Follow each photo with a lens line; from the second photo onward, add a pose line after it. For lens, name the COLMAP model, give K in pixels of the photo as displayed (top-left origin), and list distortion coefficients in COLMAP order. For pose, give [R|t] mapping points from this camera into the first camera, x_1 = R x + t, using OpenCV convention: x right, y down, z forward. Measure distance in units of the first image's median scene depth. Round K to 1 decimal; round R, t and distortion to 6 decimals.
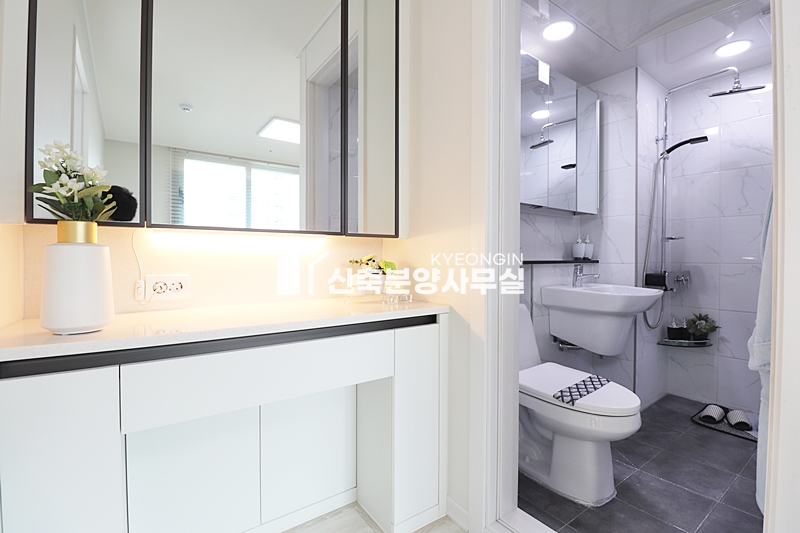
lens RADIAL K [[369.2, 0, 393.7], [0, 369.2, 263.2], [0, 0, 1]] dist [-0.008067, -0.009879]
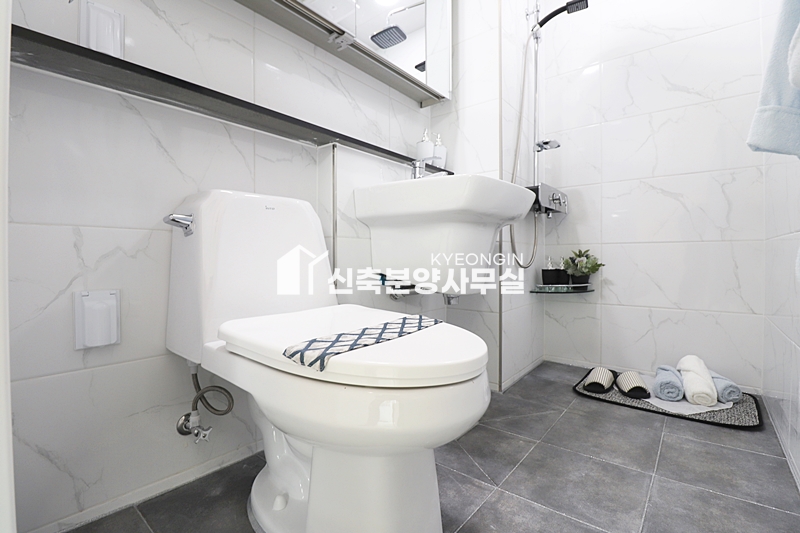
lens RADIAL K [[369.2, 0, 394.5], [0, 369.2, 268.4], [0, 0, 1]] dist [-0.008067, -0.009879]
pose [[0.965685, -0.011958, 0.259442, 0.301078], [0.009751, 0.999905, 0.009793, 0.183023], [-0.259535, -0.006928, 0.965709, 0.403677]]
